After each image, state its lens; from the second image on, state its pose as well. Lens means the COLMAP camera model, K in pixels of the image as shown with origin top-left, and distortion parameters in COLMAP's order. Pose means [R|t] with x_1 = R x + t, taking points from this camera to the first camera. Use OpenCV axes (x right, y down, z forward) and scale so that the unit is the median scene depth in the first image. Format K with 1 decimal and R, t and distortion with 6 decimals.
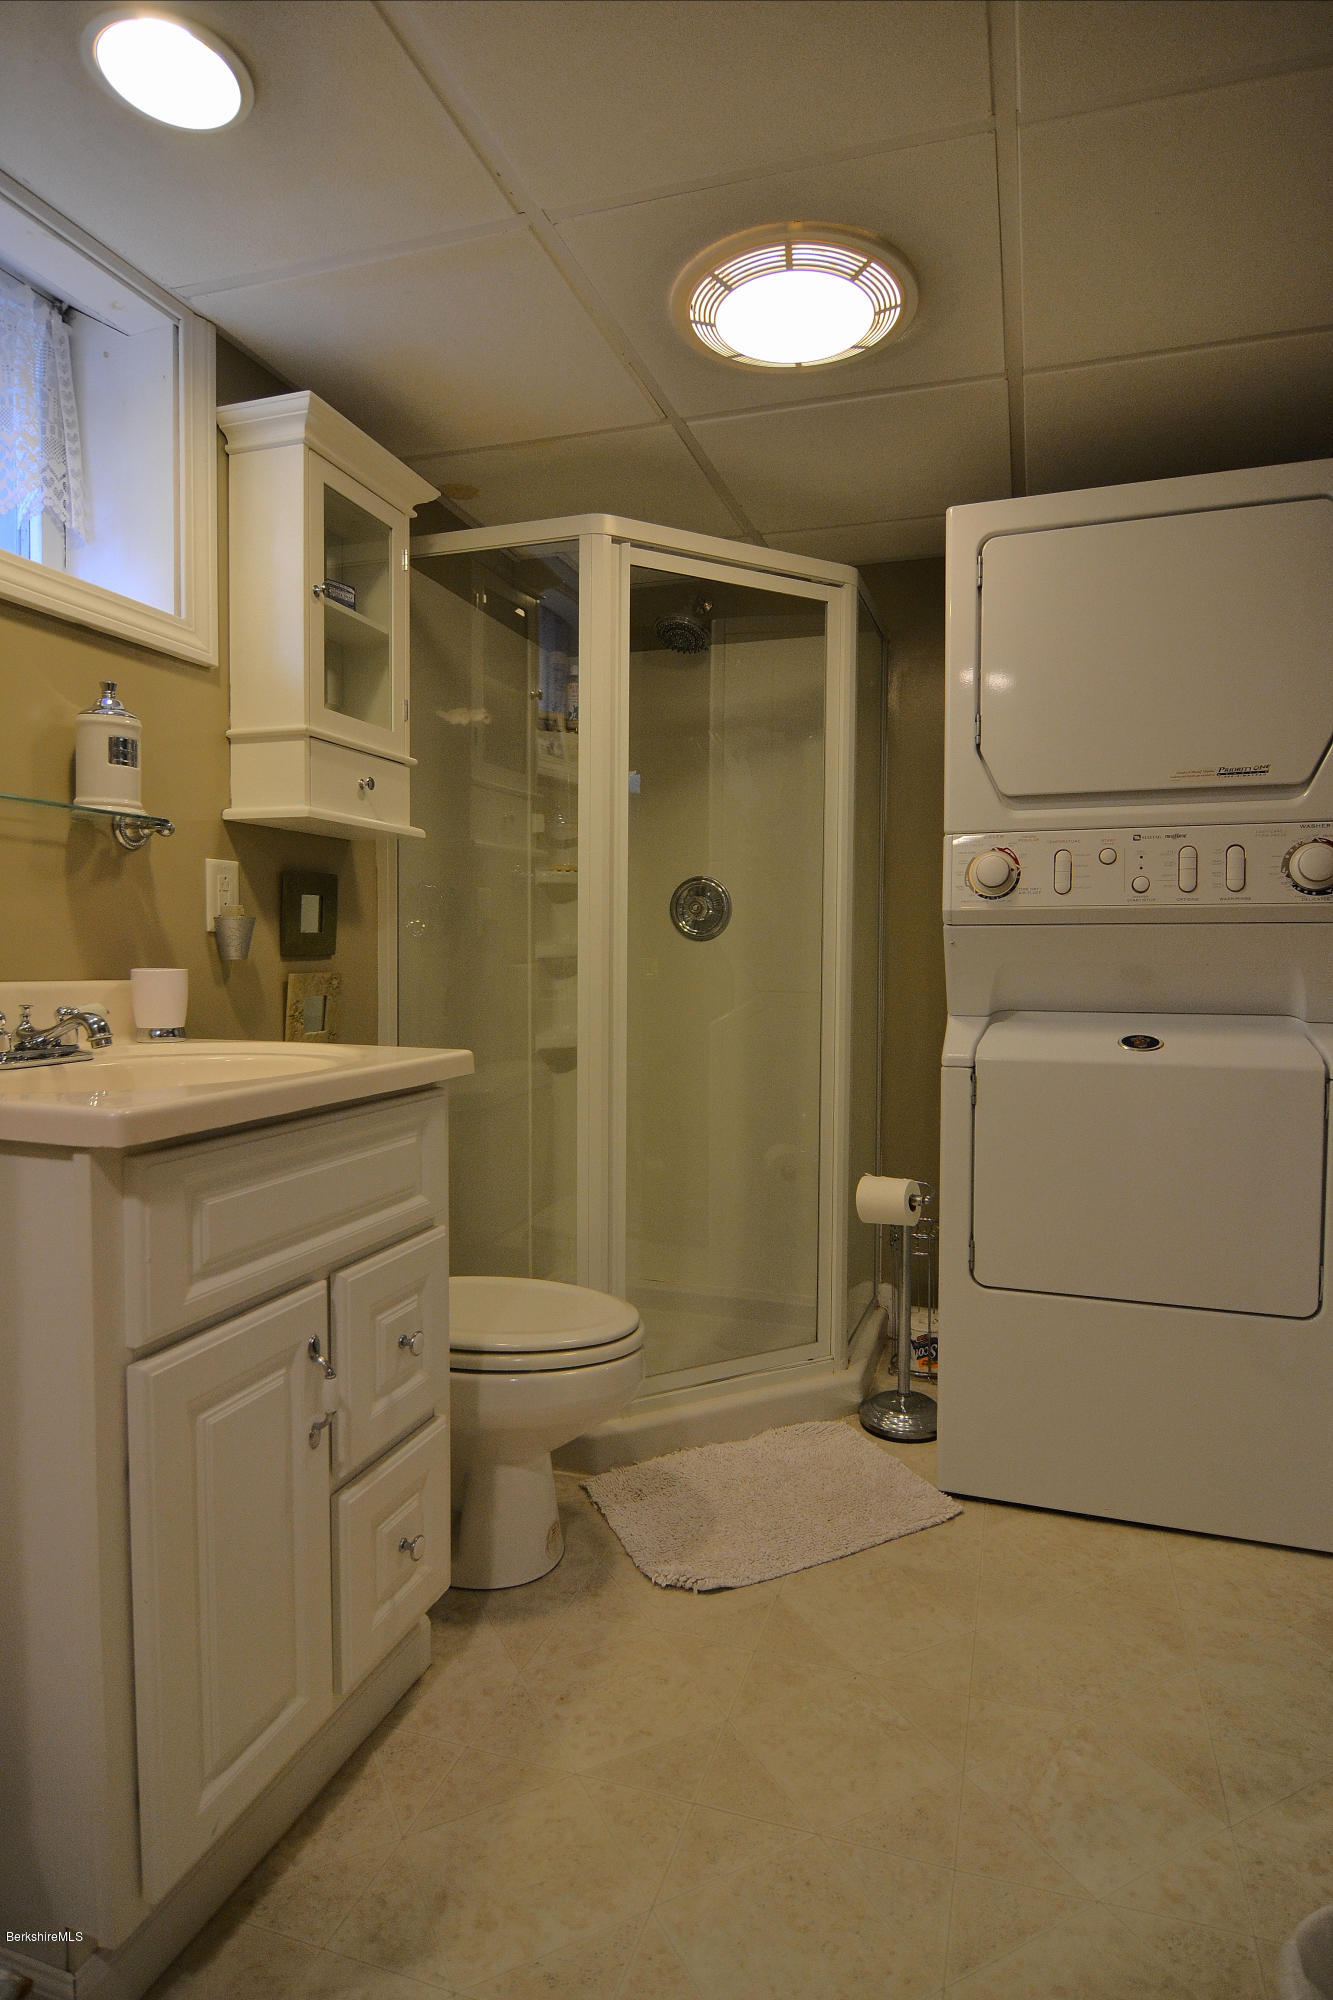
lens RADIAL K [[1091.9, 0, 660.0], [0, 1091.9, 996.2], [0, 0, 1]] dist [-0.002858, -0.014292]
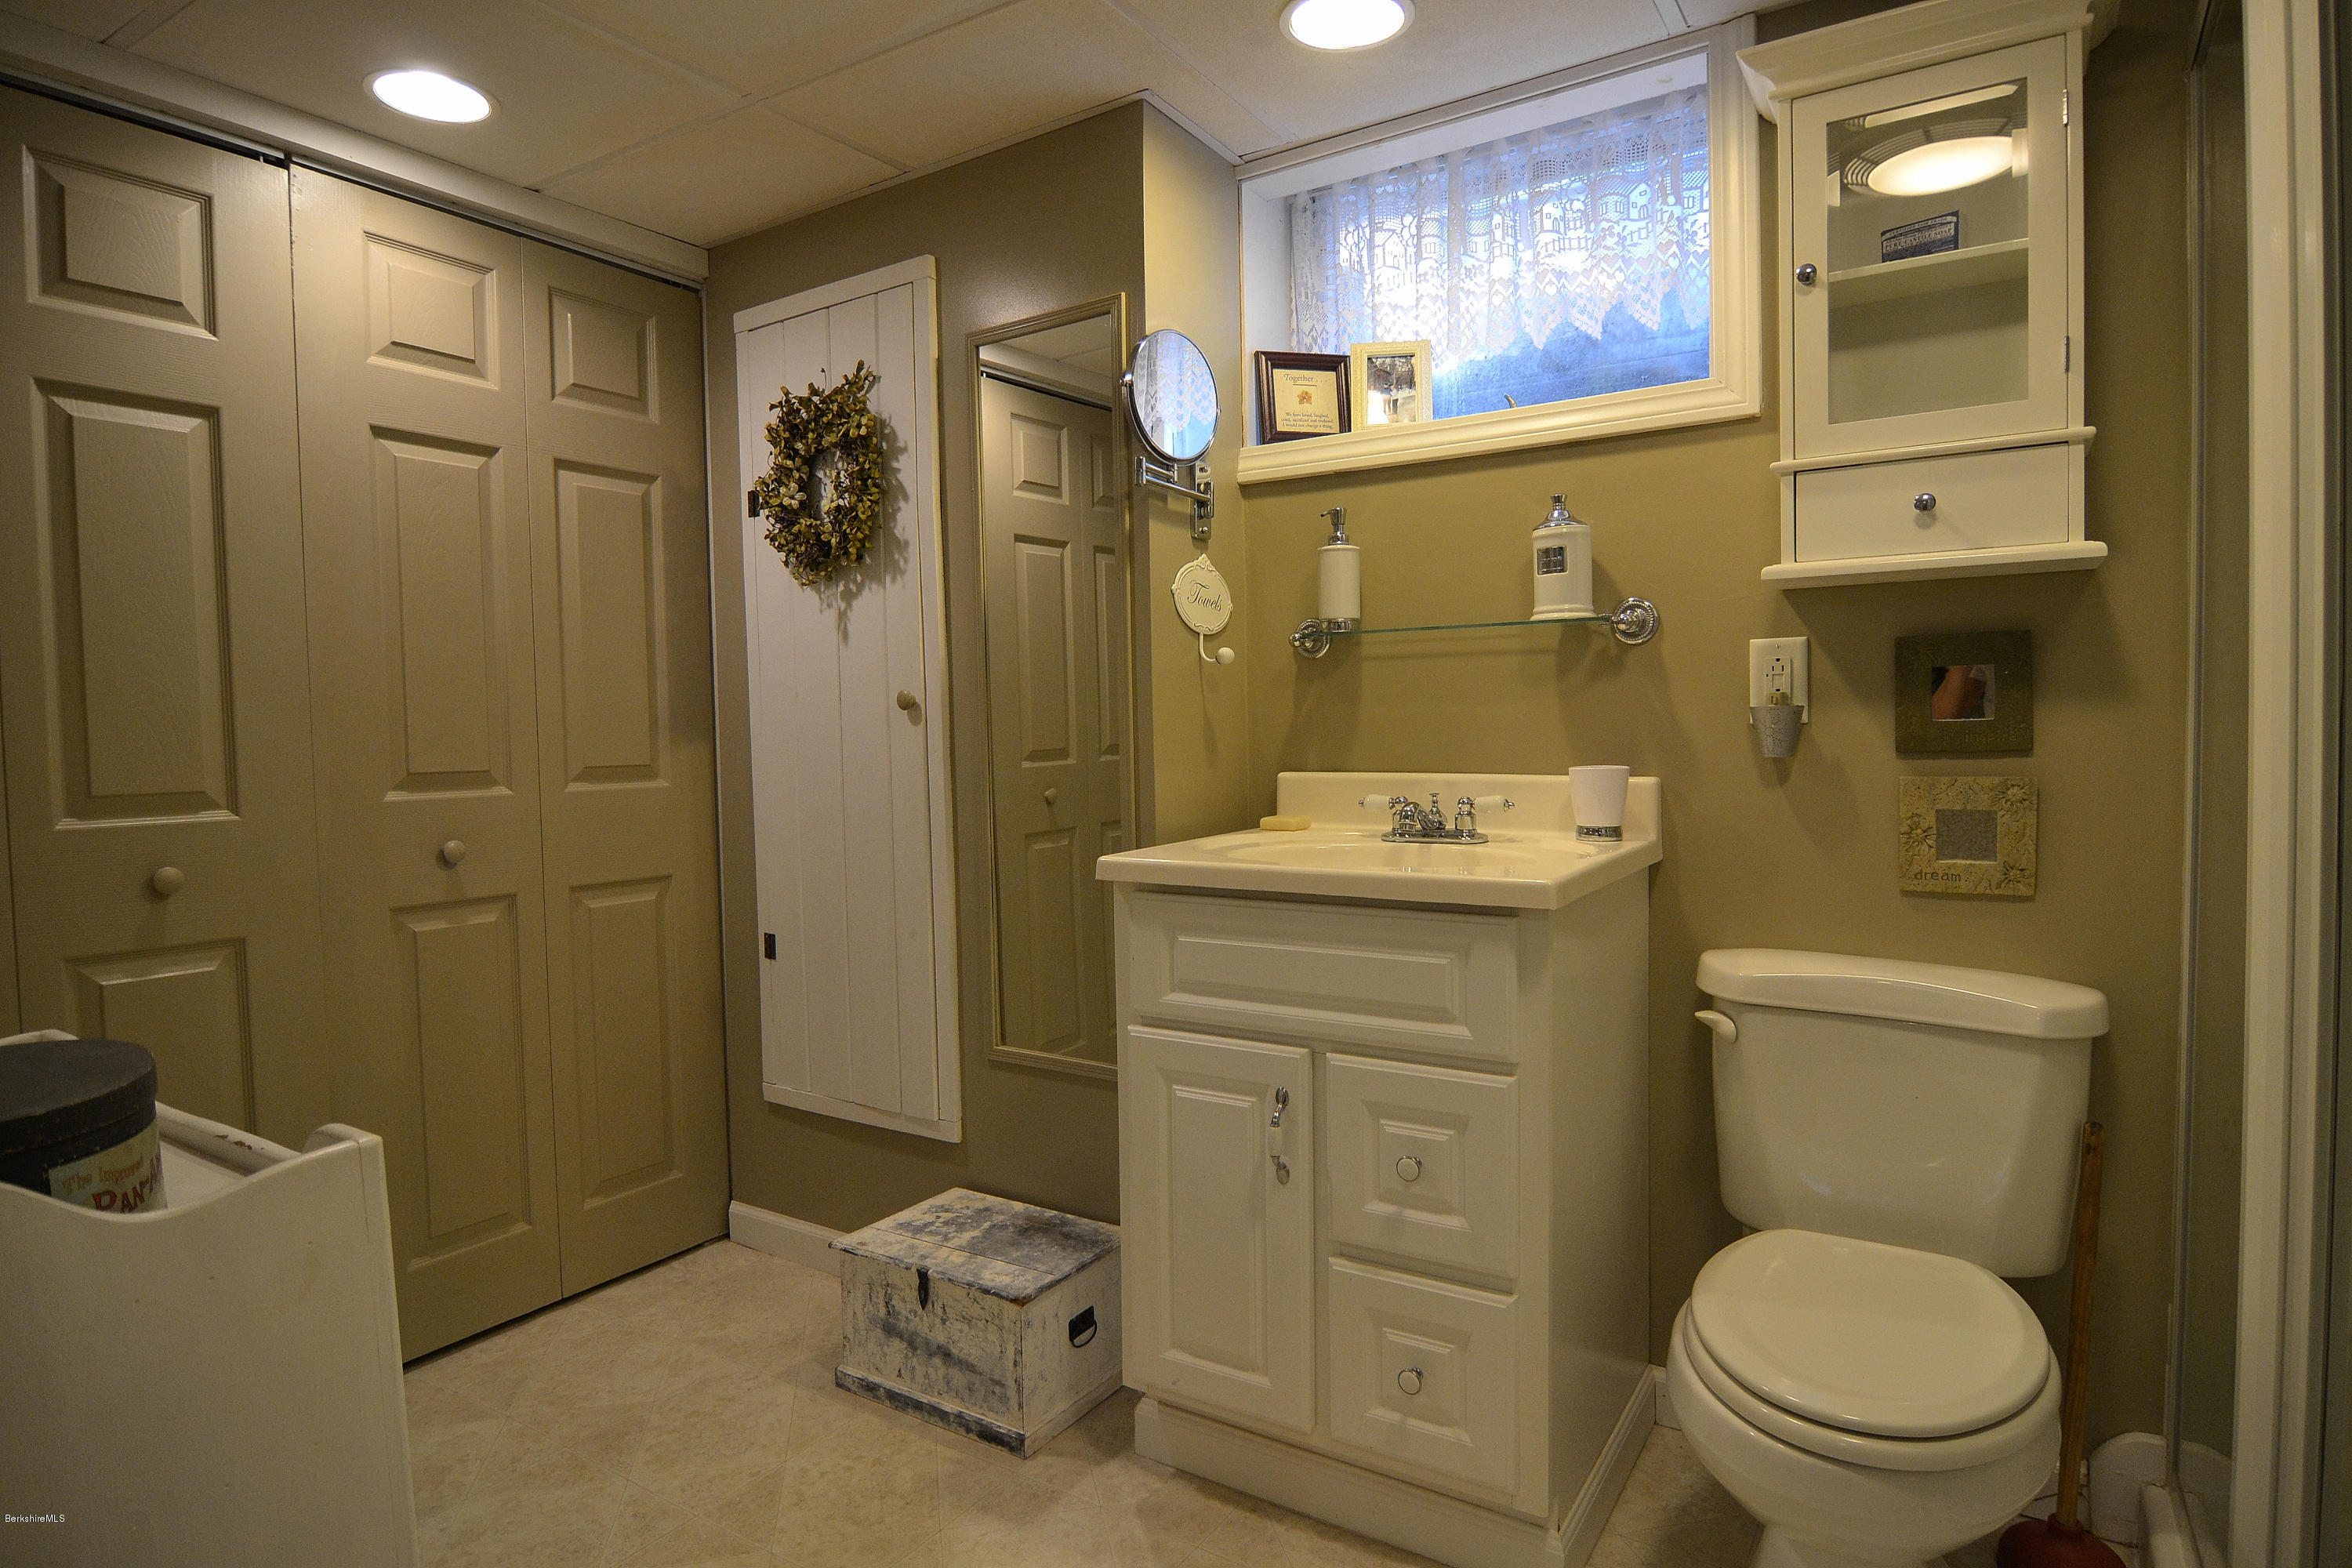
lens RADIAL K [[1284.1, 0, 1184.3], [0, 1284.1, 787.7], [0, 0, 1]] dist [-0.002858, -0.014292]
pose [[-0.236187, 0.045630, -0.970636, 0.782961], [-0.024531, 0.998299, 0.052899, -0.059782], [0.971398, 0.036304, -0.234666, 0.924407]]
